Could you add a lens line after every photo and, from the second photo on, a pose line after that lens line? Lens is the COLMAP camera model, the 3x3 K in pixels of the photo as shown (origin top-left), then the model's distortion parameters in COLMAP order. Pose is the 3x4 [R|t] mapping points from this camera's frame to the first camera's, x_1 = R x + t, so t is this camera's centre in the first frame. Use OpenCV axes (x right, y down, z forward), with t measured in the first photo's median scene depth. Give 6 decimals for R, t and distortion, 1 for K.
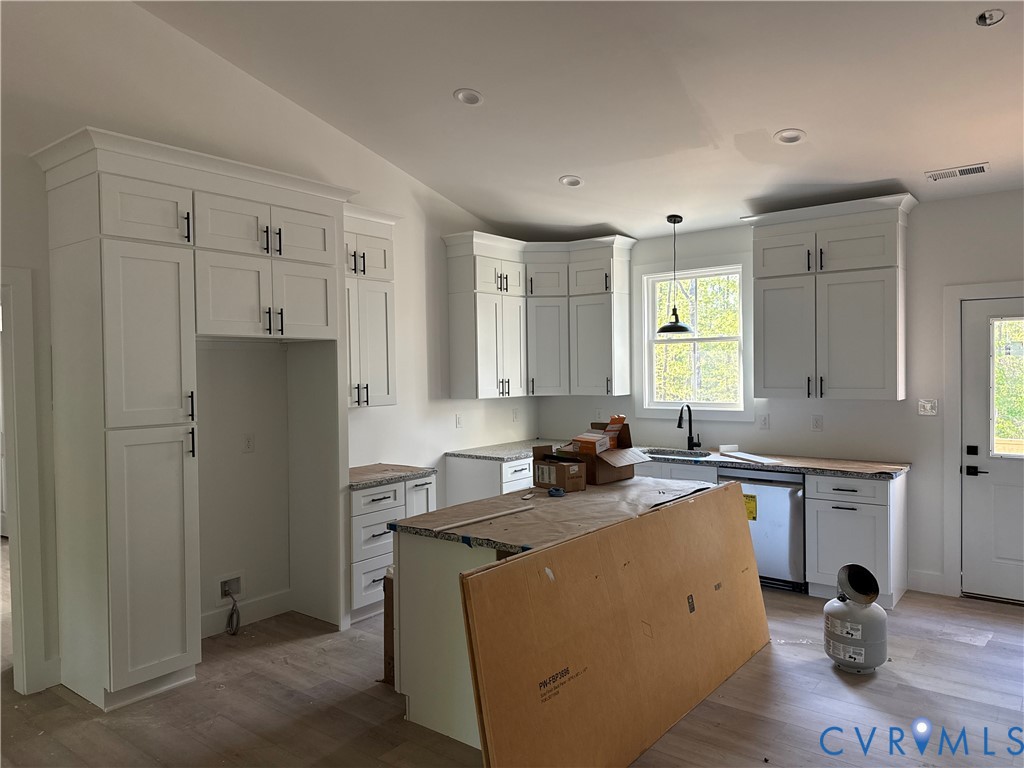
lens RADIAL K [[716.7, 0, 512.3], [0, 716.7, 382.5], [0, 0, 1]] dist [0.075467, -0.001355]
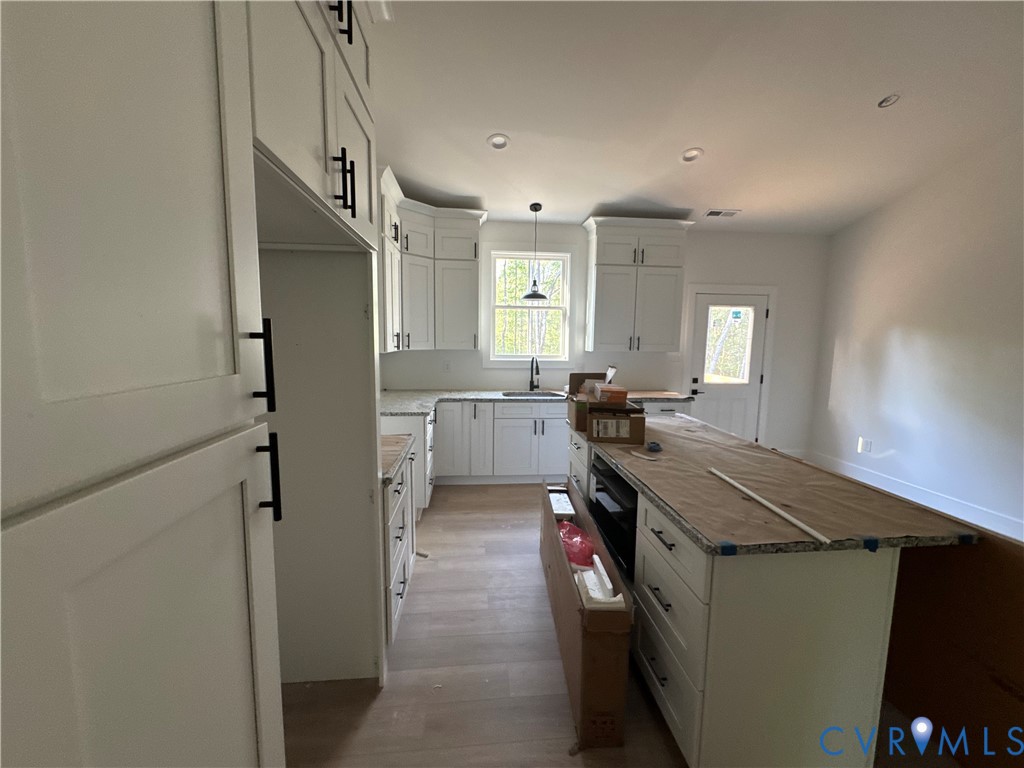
lens RADIAL K [[410.1, 0, 514.1], [0, 410.1, 382.4], [0, 0, 1]] dist [-0.000779, -0.000080]
pose [[0.716338, -0.051723, 0.695834, -0.309199], [-0.011547, 0.996233, 0.085940, 0.013972], [-0.697658, -0.069596, 0.713043, 0.501367]]
